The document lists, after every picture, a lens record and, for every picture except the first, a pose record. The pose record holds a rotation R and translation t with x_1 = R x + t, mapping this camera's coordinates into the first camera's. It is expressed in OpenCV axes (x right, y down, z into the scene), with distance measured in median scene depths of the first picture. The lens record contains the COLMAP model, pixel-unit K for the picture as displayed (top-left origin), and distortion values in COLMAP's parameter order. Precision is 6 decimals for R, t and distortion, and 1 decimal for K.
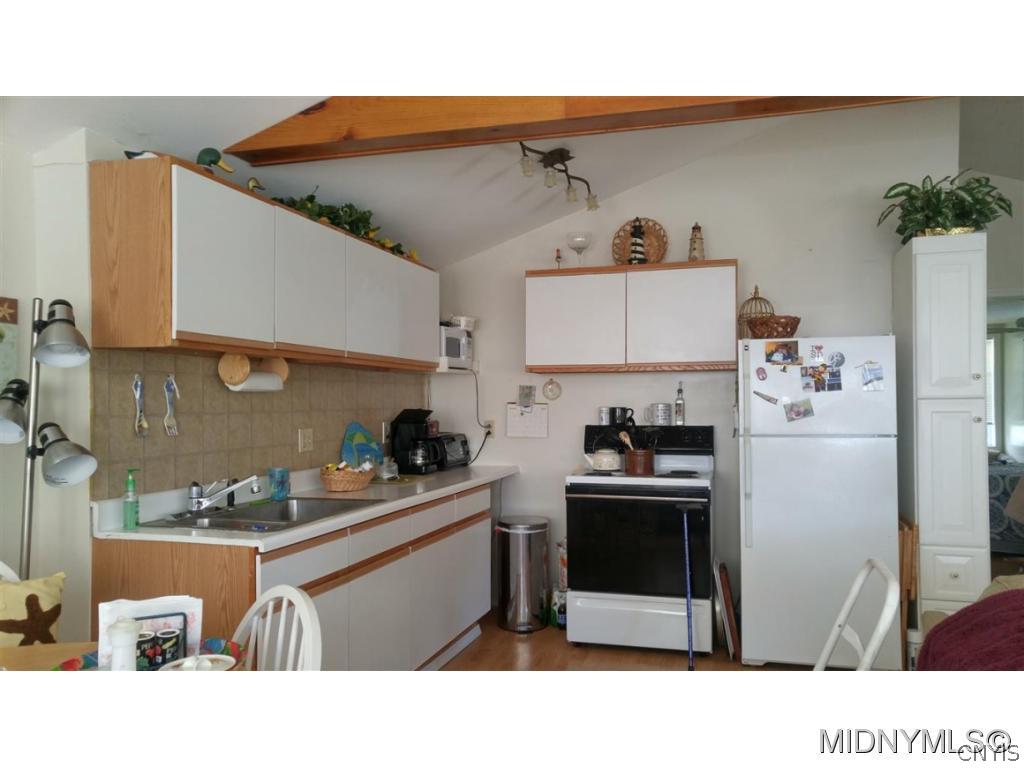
lens RADIAL K [[771.2, 0, 509.9], [0, 771.2, 404.6], [0, 0, 1]] dist [0.001195, 0.001360]
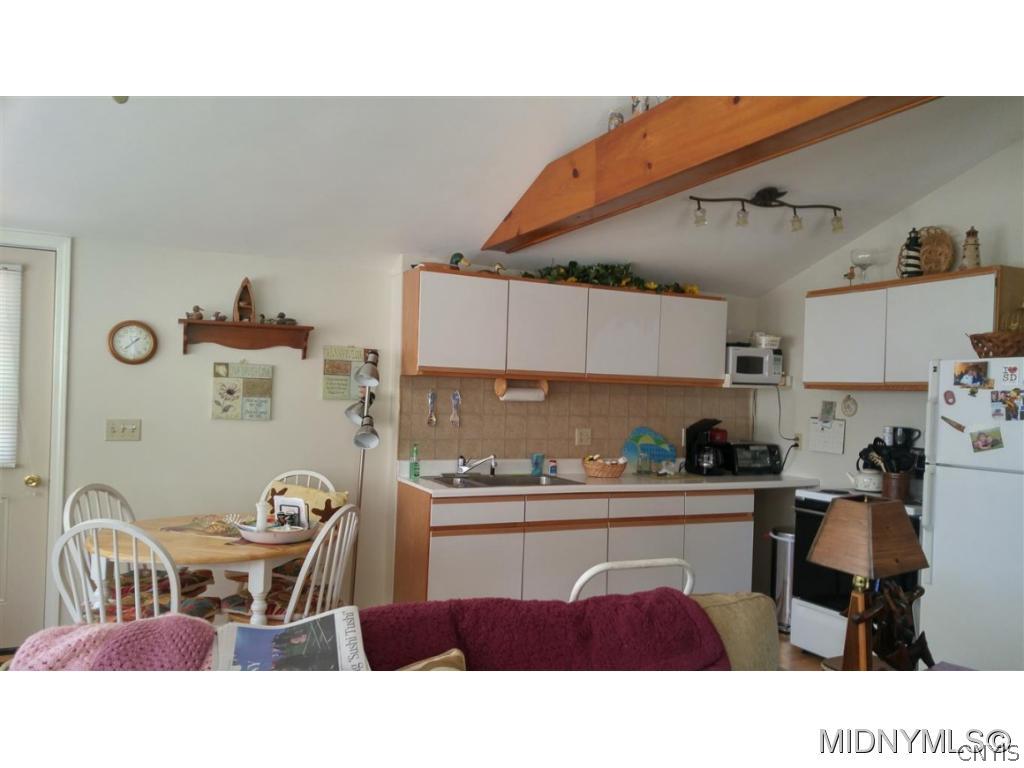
lens RADIAL K [[784.0, 0, 512.0], [0, 784.0, 384.0], [0, 0, 1]] dist [-0.001716, -0.002386]
pose [[0.653467, 0.014321, -0.756819, 0.617051], [-0.034675, 0.999338, -0.011030, -0.024961], [0.756160, 0.033450, 0.653531, 0.000922]]
